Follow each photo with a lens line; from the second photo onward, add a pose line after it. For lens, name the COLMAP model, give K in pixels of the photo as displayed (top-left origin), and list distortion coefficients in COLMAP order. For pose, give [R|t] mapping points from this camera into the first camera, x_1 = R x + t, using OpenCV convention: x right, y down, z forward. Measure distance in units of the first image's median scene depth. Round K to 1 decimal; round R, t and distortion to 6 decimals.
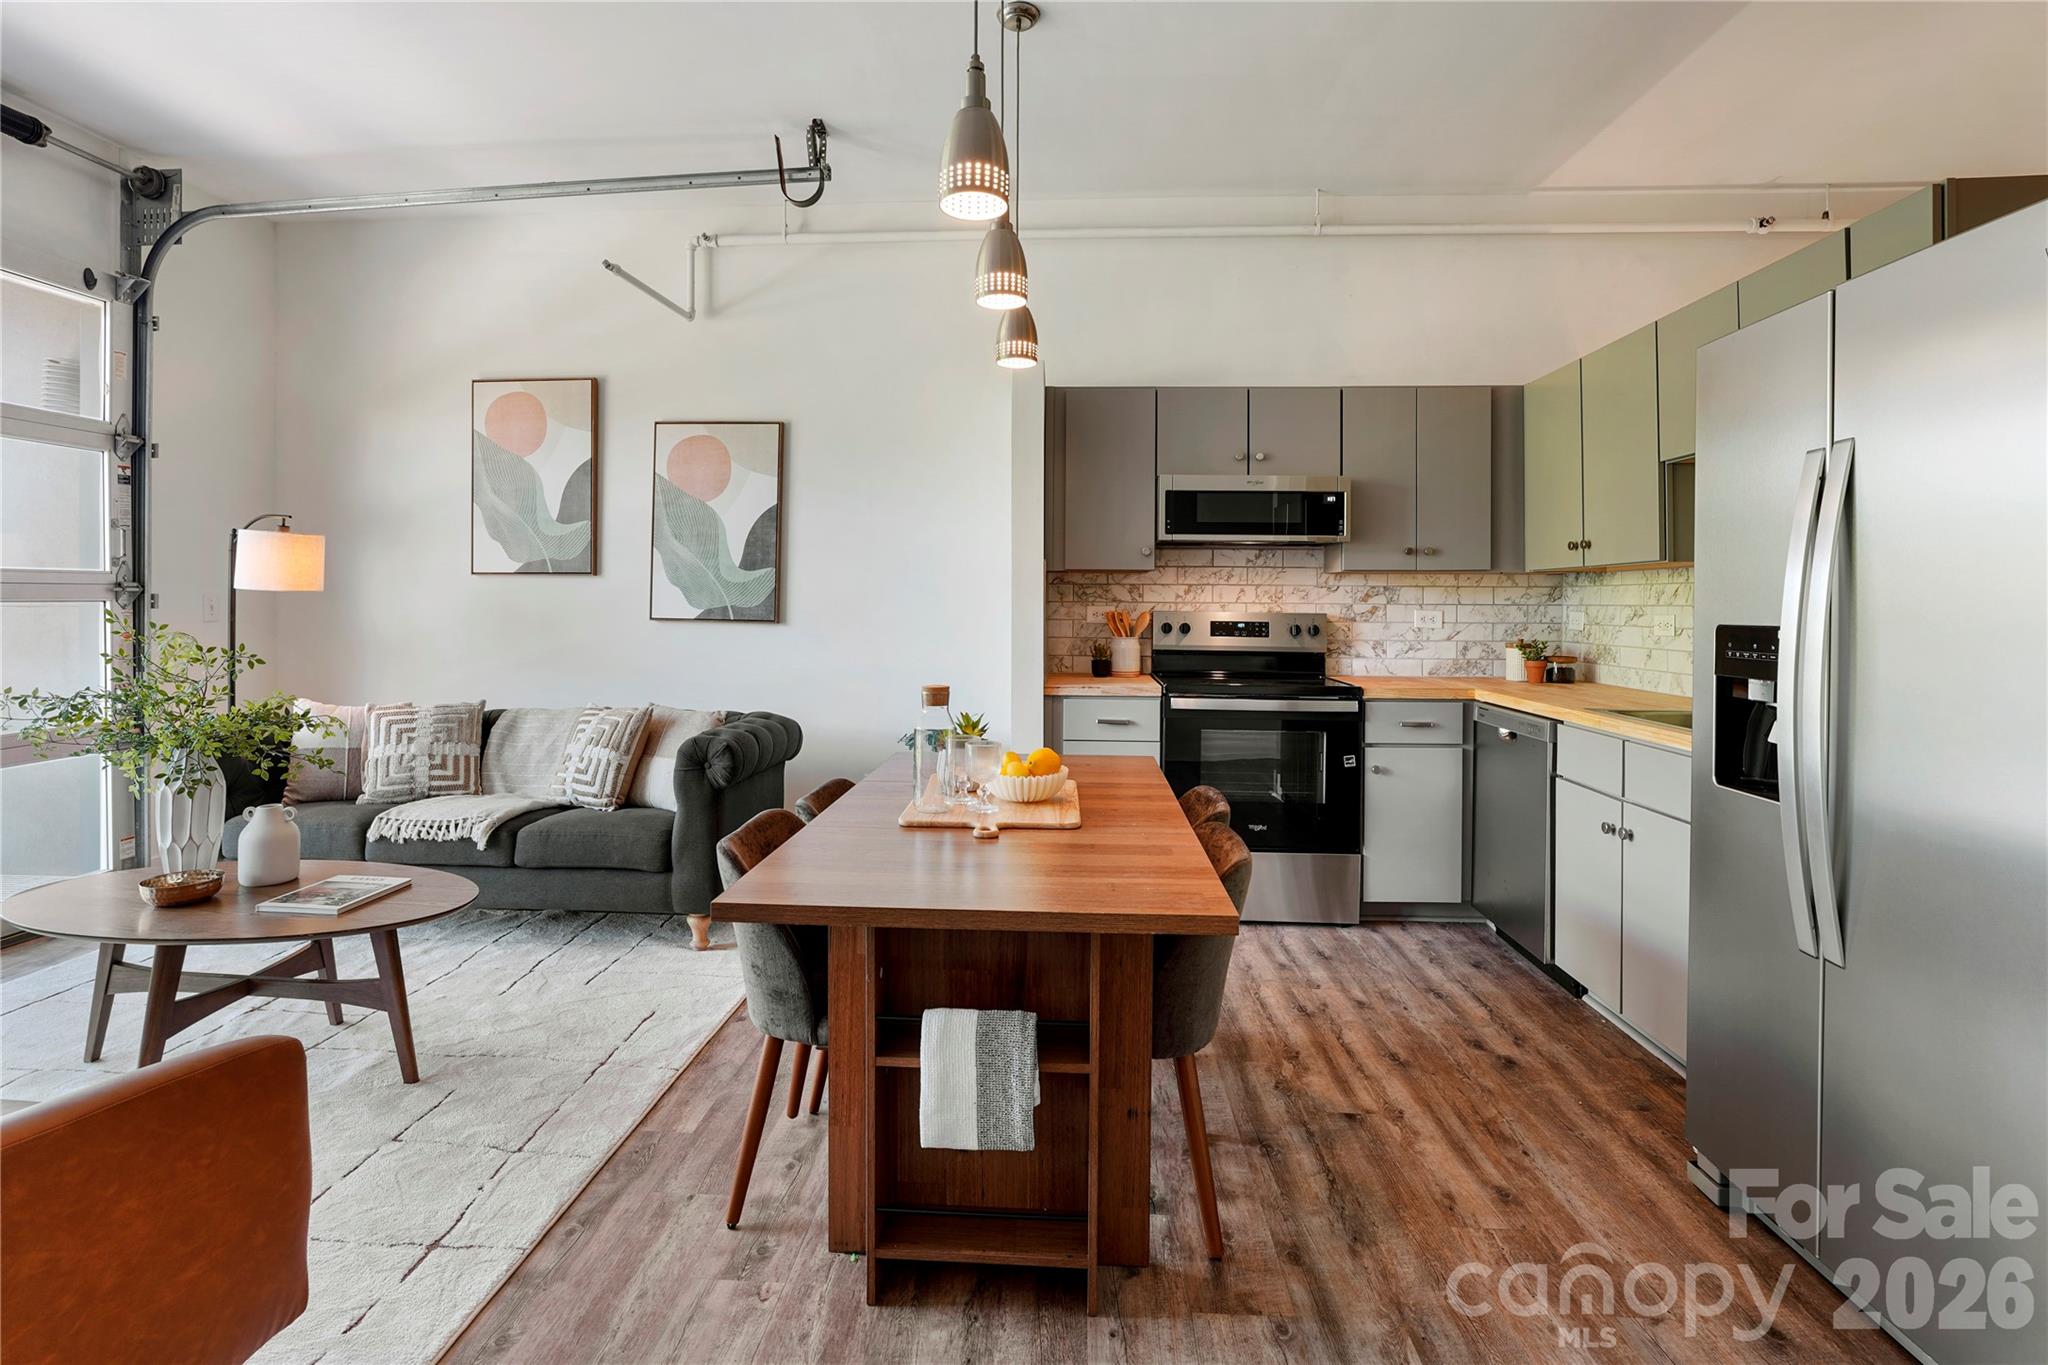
lens RADIAL K [[1006.6, 0, 979.5], [0, 1006.6, 597.3], [0, 0, 1]] dist [-0.040316, 0.021818]
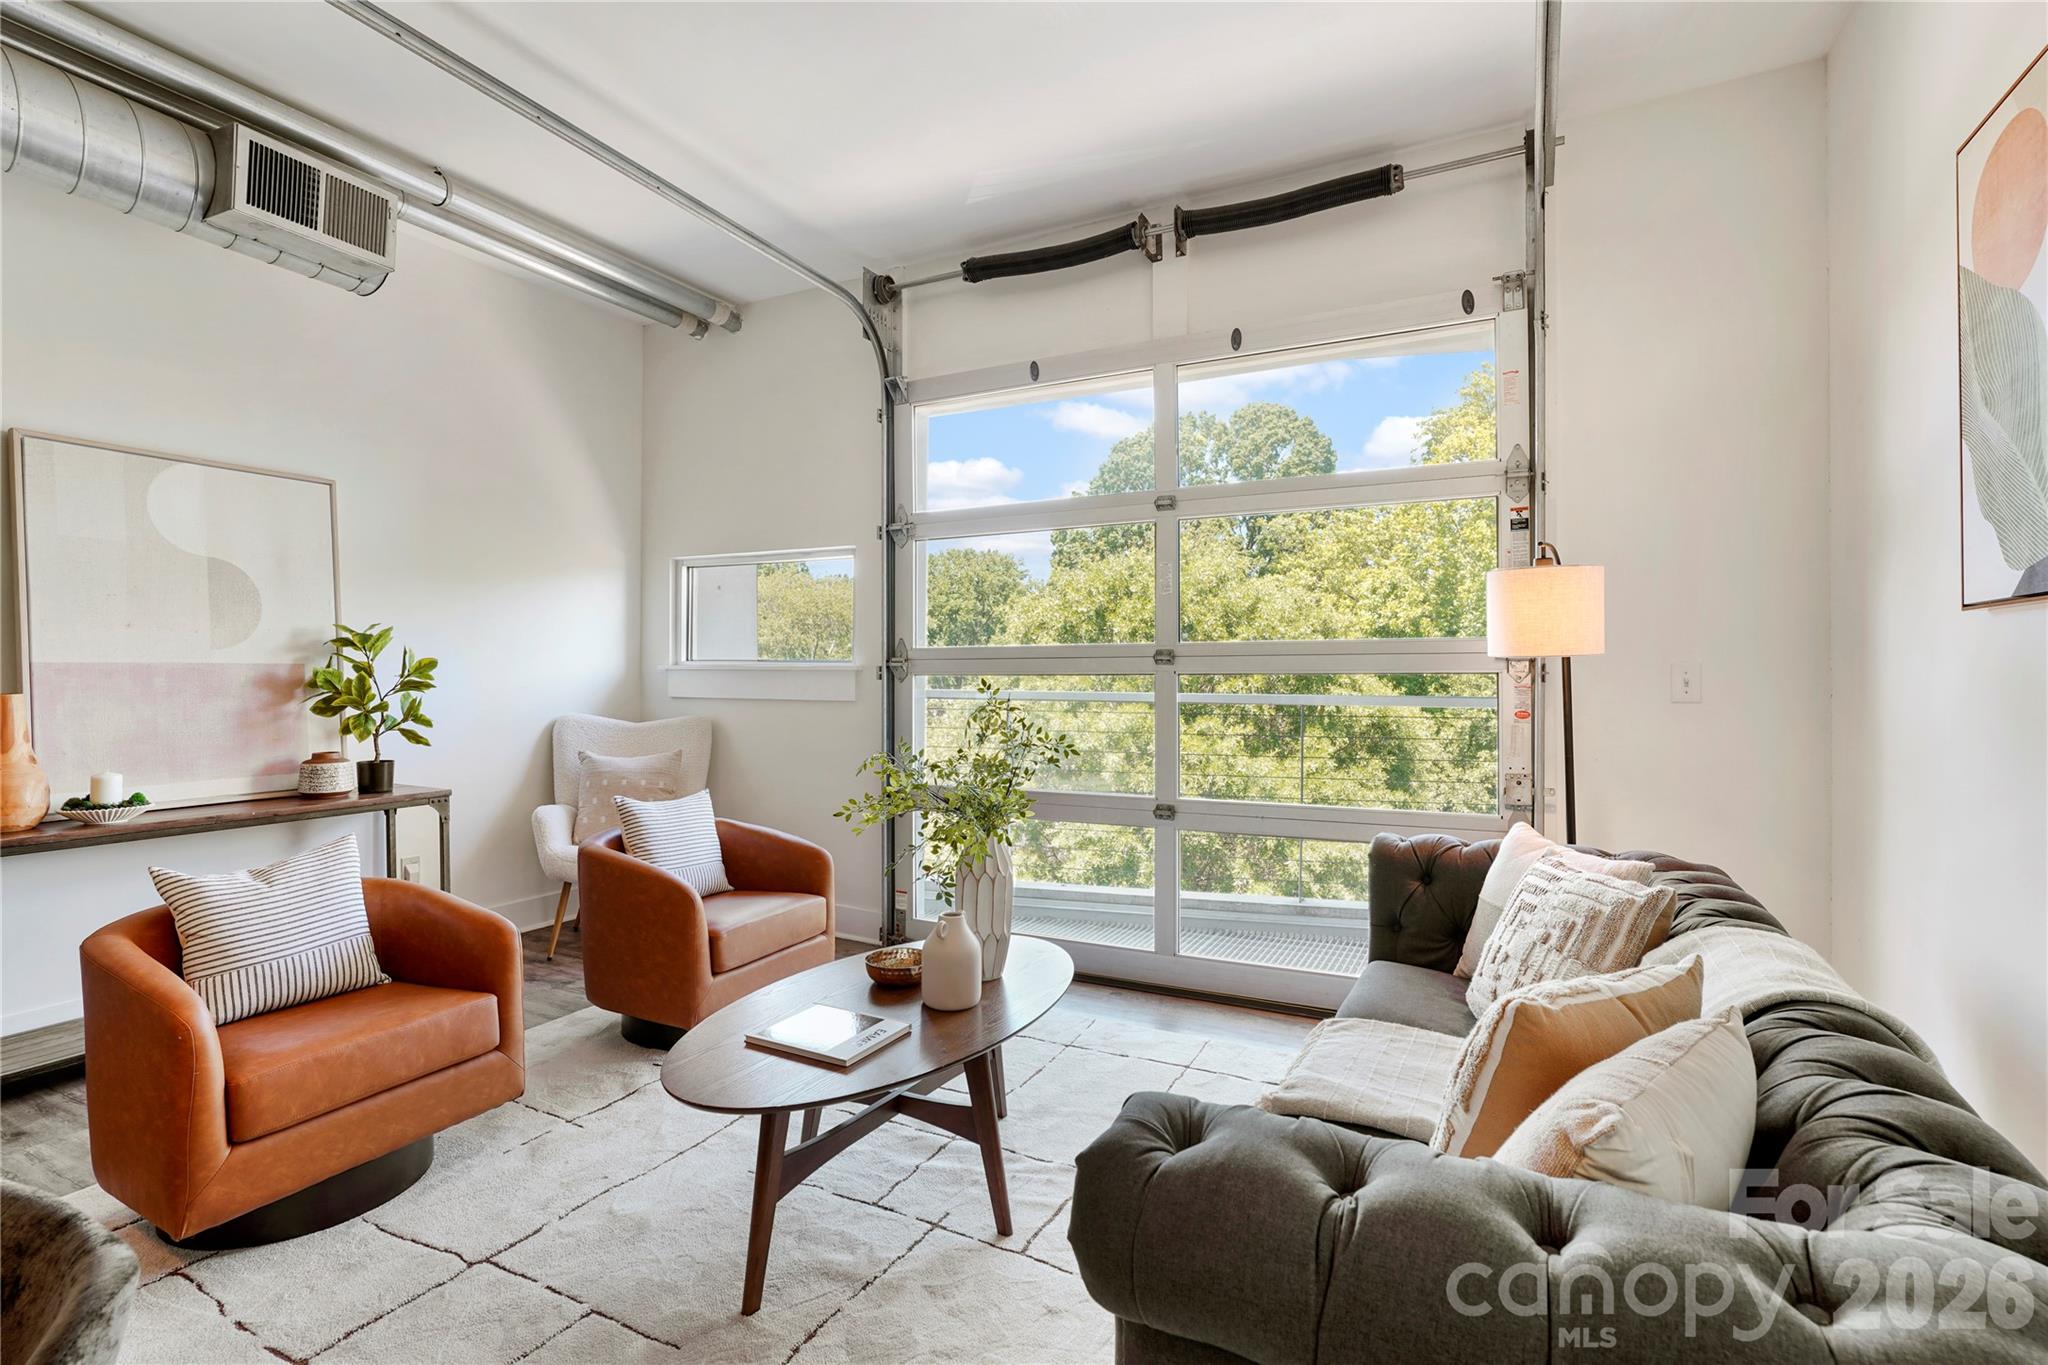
lens RADIAL K [[928.3, 0, 1024.9], [0, 928.3, 671.5], [0, 0, 1]] dist [-0.032912, 0.015531]
pose [[-0.362055, -0.003281, -0.932151, -0.002027], [-0.000677, 0.999994, -0.003257, 0.006050], [0.932157, -0.000548, -0.362055, 0.880523]]
